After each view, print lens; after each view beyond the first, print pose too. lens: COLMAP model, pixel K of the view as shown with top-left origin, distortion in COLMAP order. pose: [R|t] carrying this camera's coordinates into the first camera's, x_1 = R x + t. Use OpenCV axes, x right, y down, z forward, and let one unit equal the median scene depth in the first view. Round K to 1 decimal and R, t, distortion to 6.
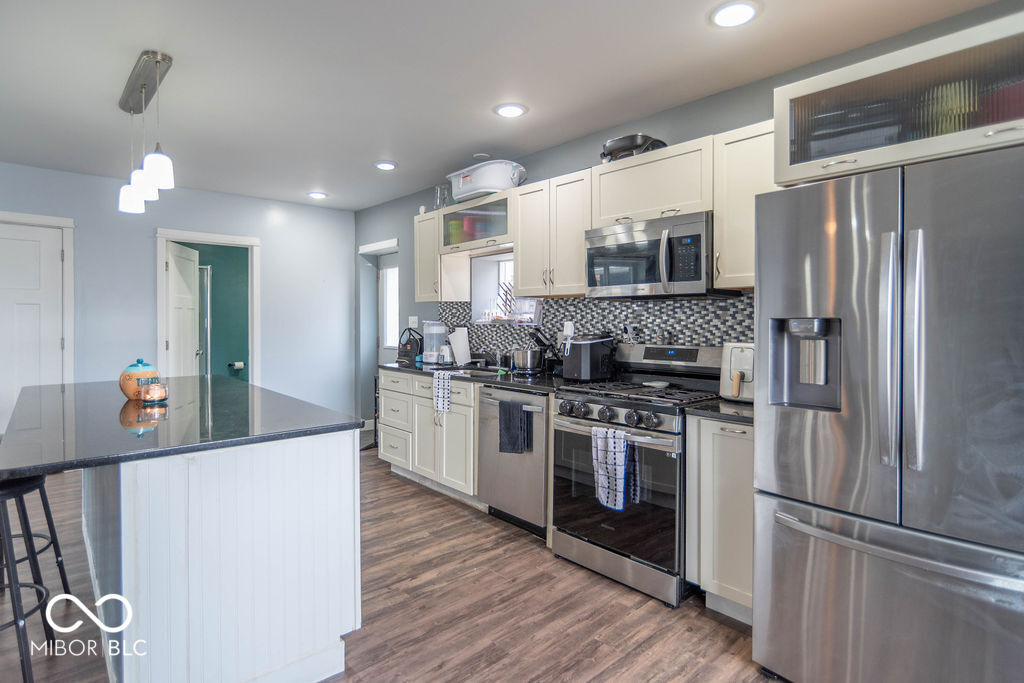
lens RADIAL K [[519.9, 0, 513.9], [0, 519.9, 325.7], [0, 0, 1]] dist [-0.000903, 0.000048]
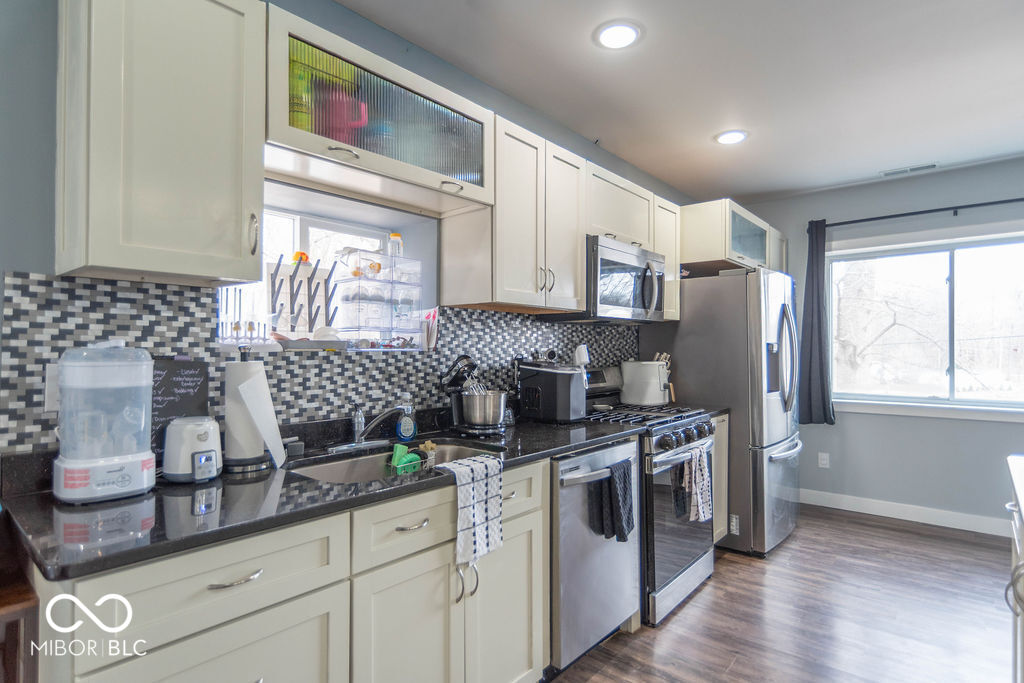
lens RADIAL K [[542.8, 0, 512.0], [0, 542.8, 341.5], [0, 0, 1]] dist [0.000190, 0.000551]
pose [[-0.126614, 0.012372, 0.991875, -0.600889], [0.011966, 0.999869, -0.010945, -0.004352], [-0.991880, 0.010483, -0.126746, 1.059265]]
